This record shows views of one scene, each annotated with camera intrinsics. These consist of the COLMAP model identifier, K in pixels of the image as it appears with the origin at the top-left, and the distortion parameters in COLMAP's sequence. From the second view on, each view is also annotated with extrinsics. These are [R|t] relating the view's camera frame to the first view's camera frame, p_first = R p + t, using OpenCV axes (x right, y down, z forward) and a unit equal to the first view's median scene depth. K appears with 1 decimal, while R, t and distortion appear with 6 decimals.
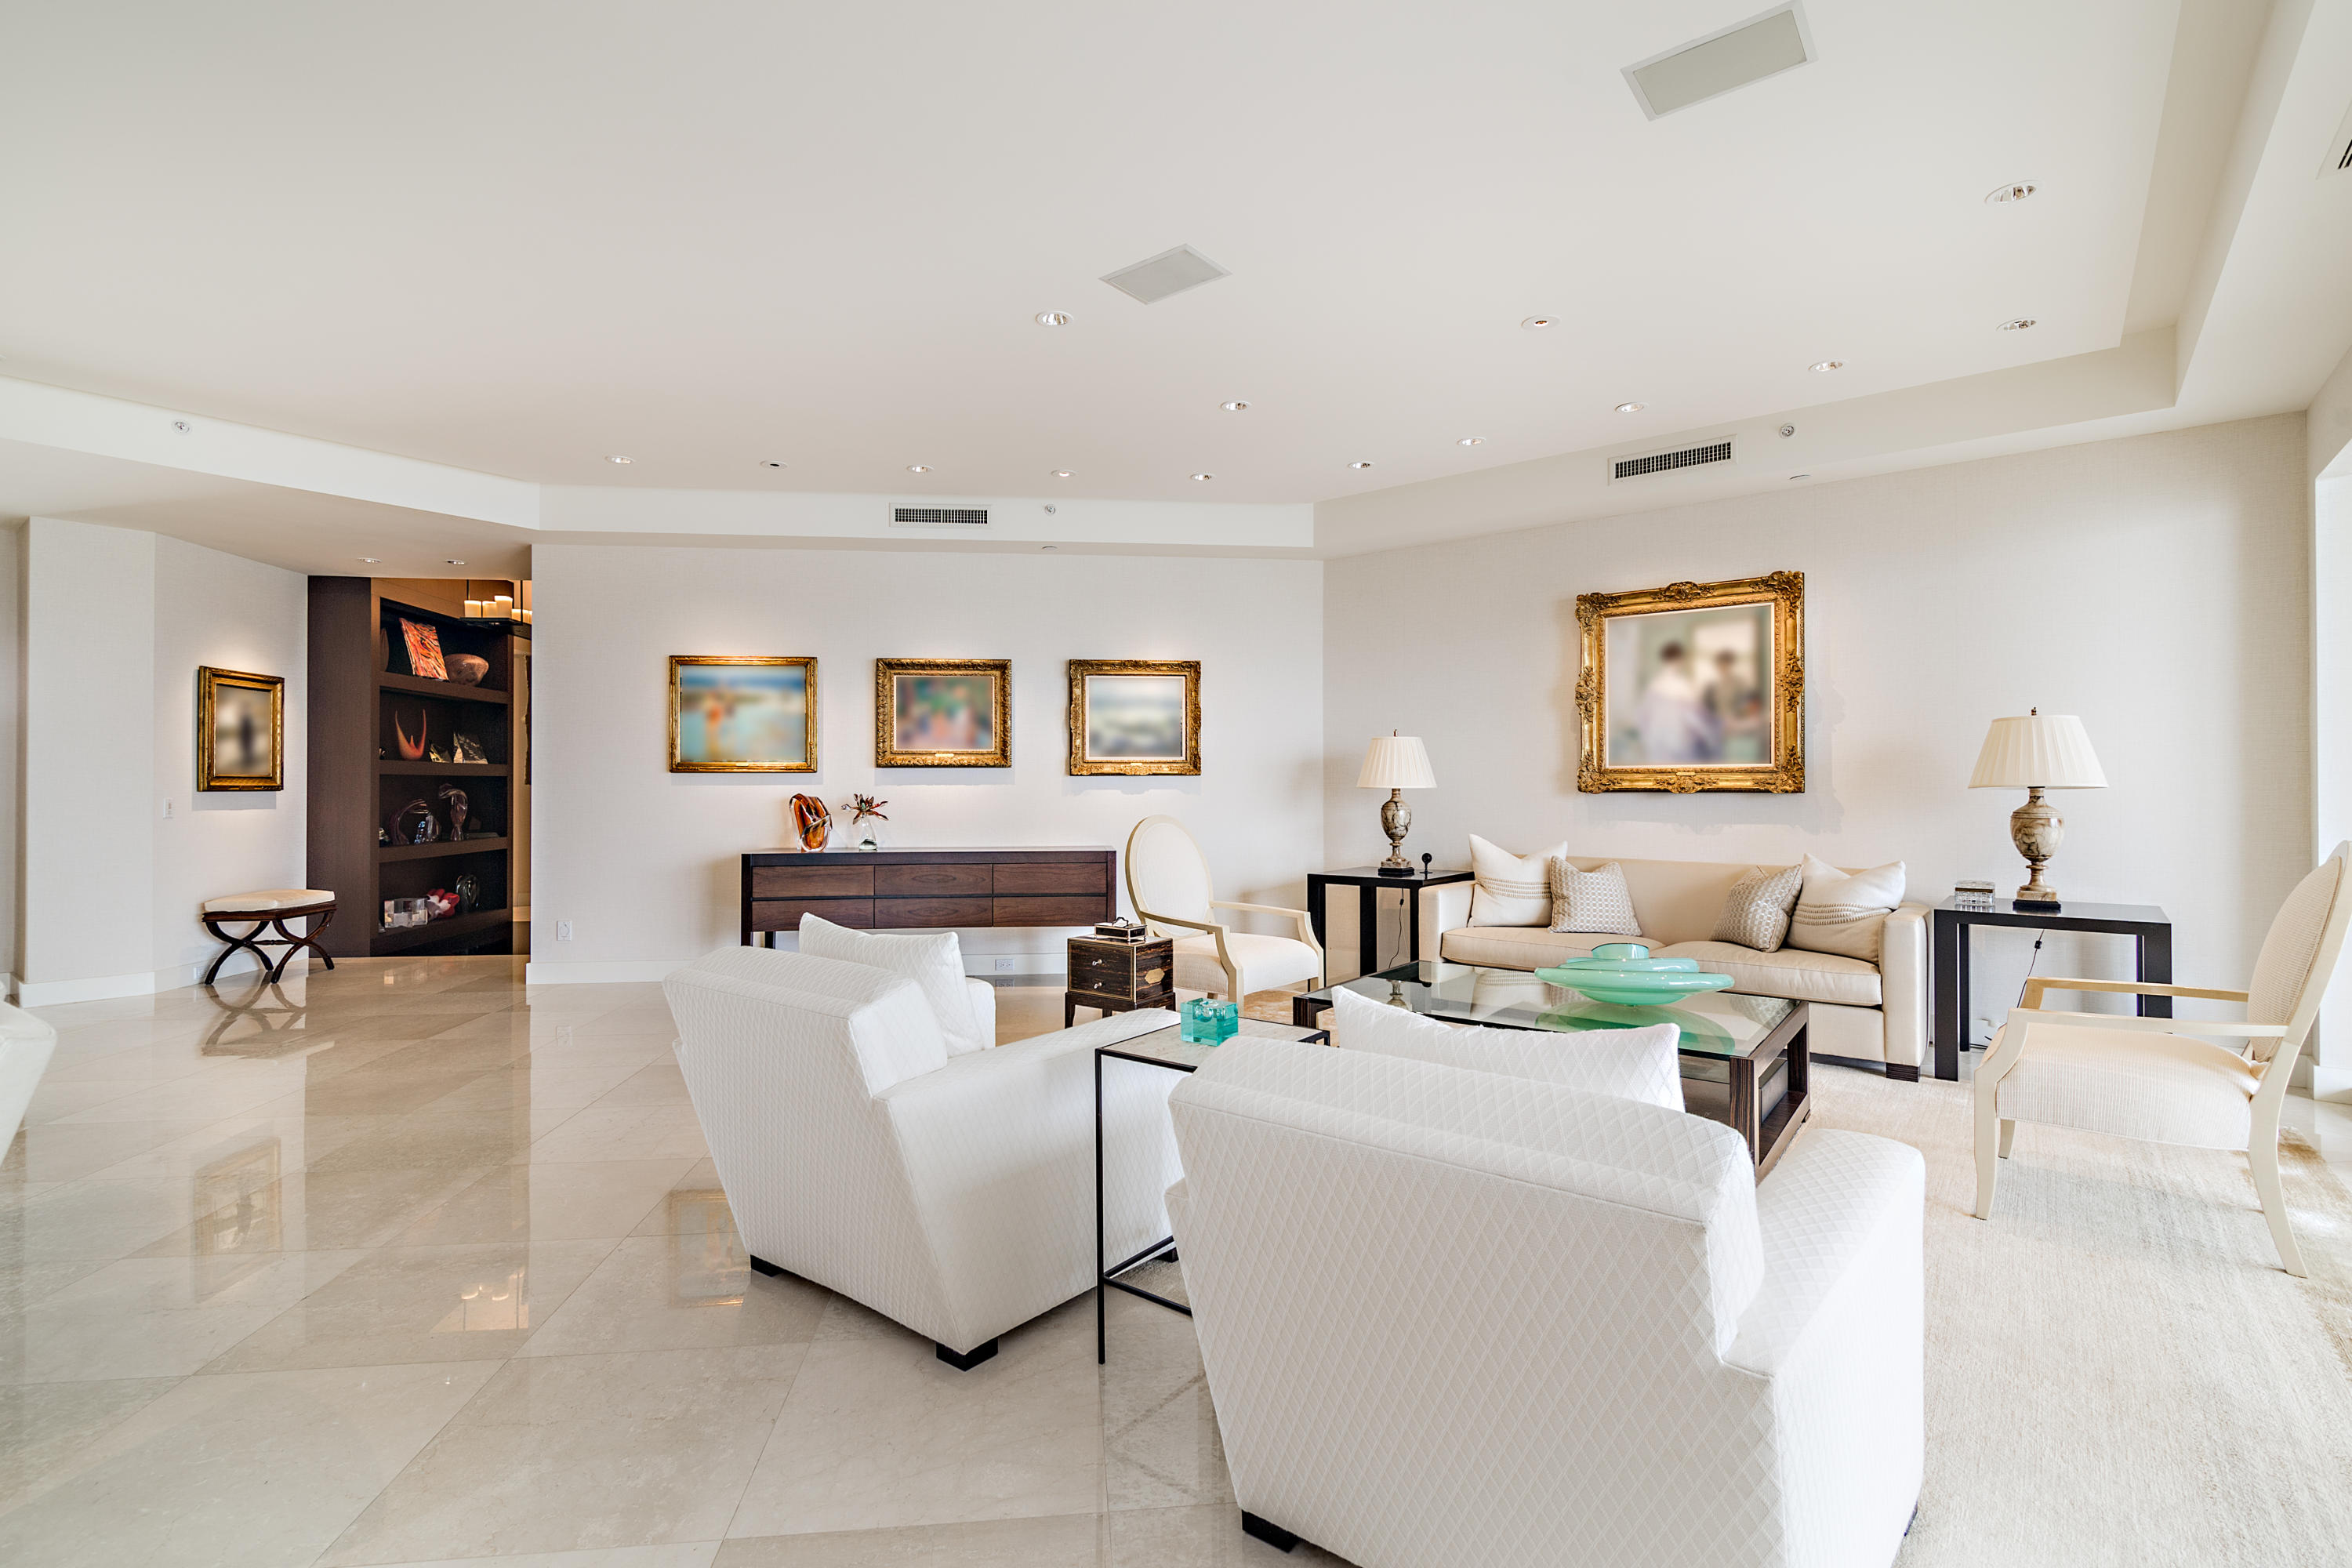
lens RADIAL K [[1089.7, 0, 1174.1], [0, 1089.7, 796.1], [0, 0, 1]] dist [0.000992, 0.000018]
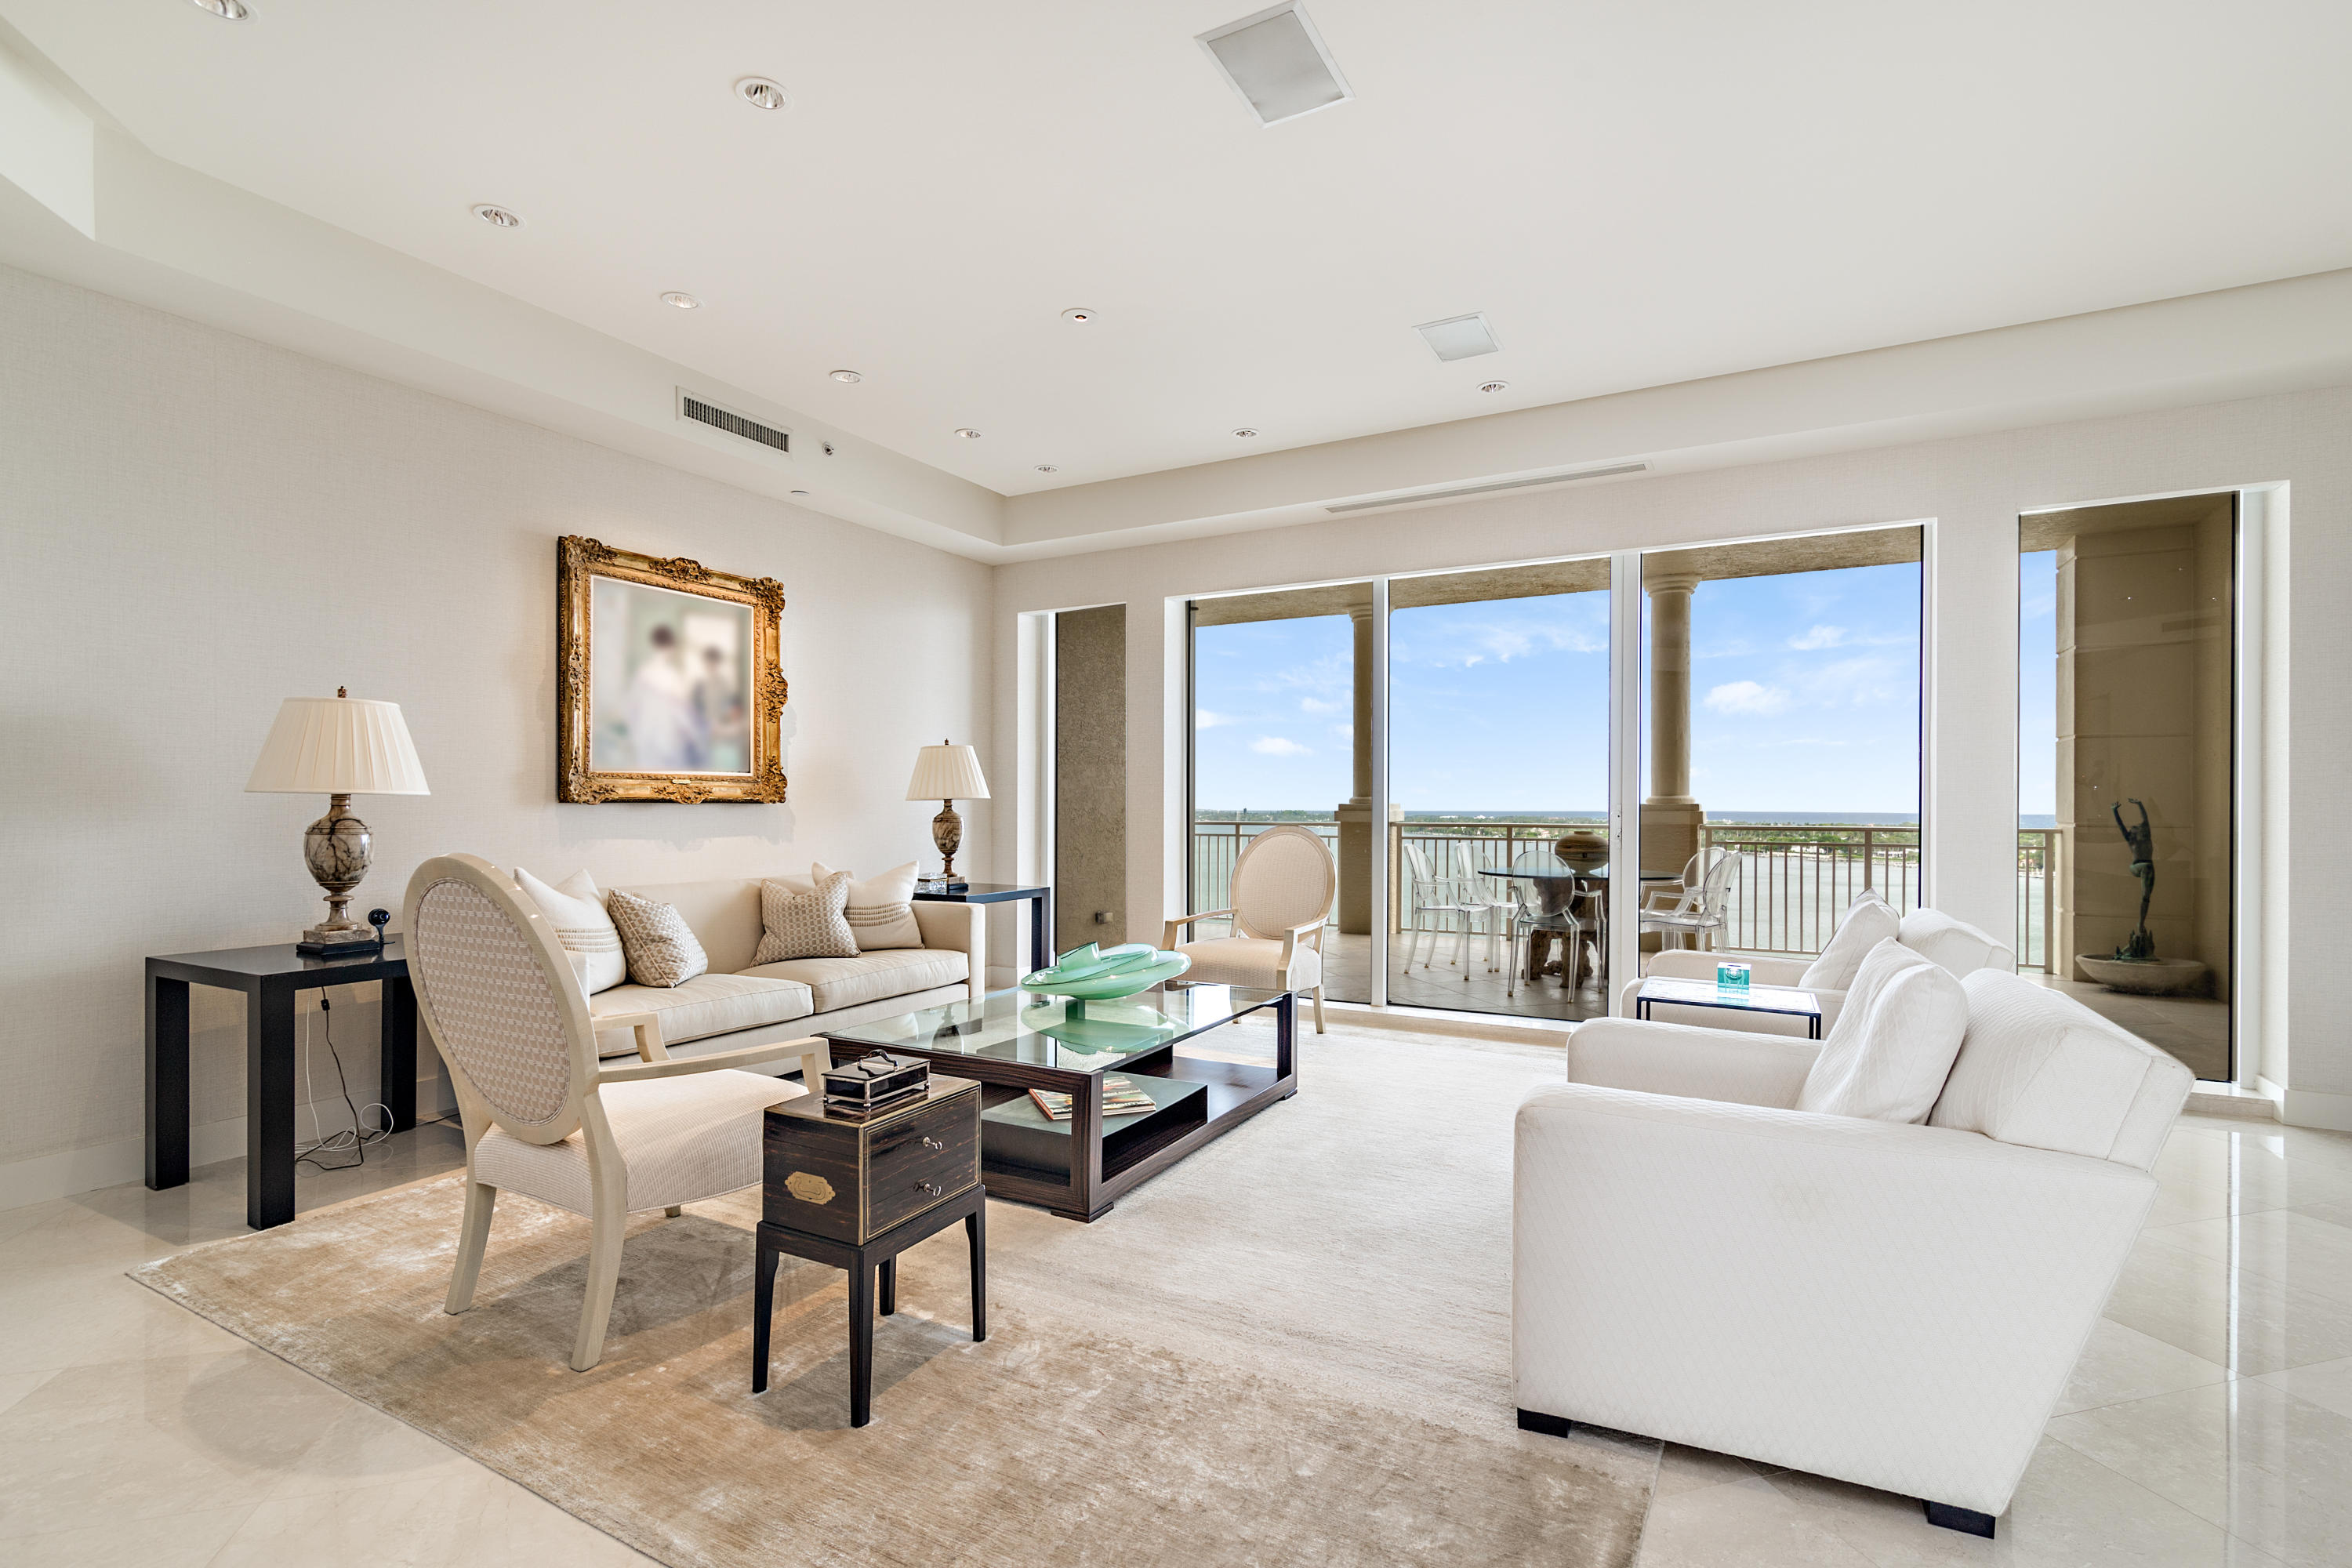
lens RADIAL K [[1089.7, 0, 1174.1], [0, 1089.7, 796.1], [0, 0, 1]] dist [0.000992, 0.000018]
pose [[-0.197158, 0.005538, 0.980356, -0.456508], [0.002244, 0.999984, -0.005198, -0.003350], [-0.980369, 0.001175, -0.197168, 0.794664]]
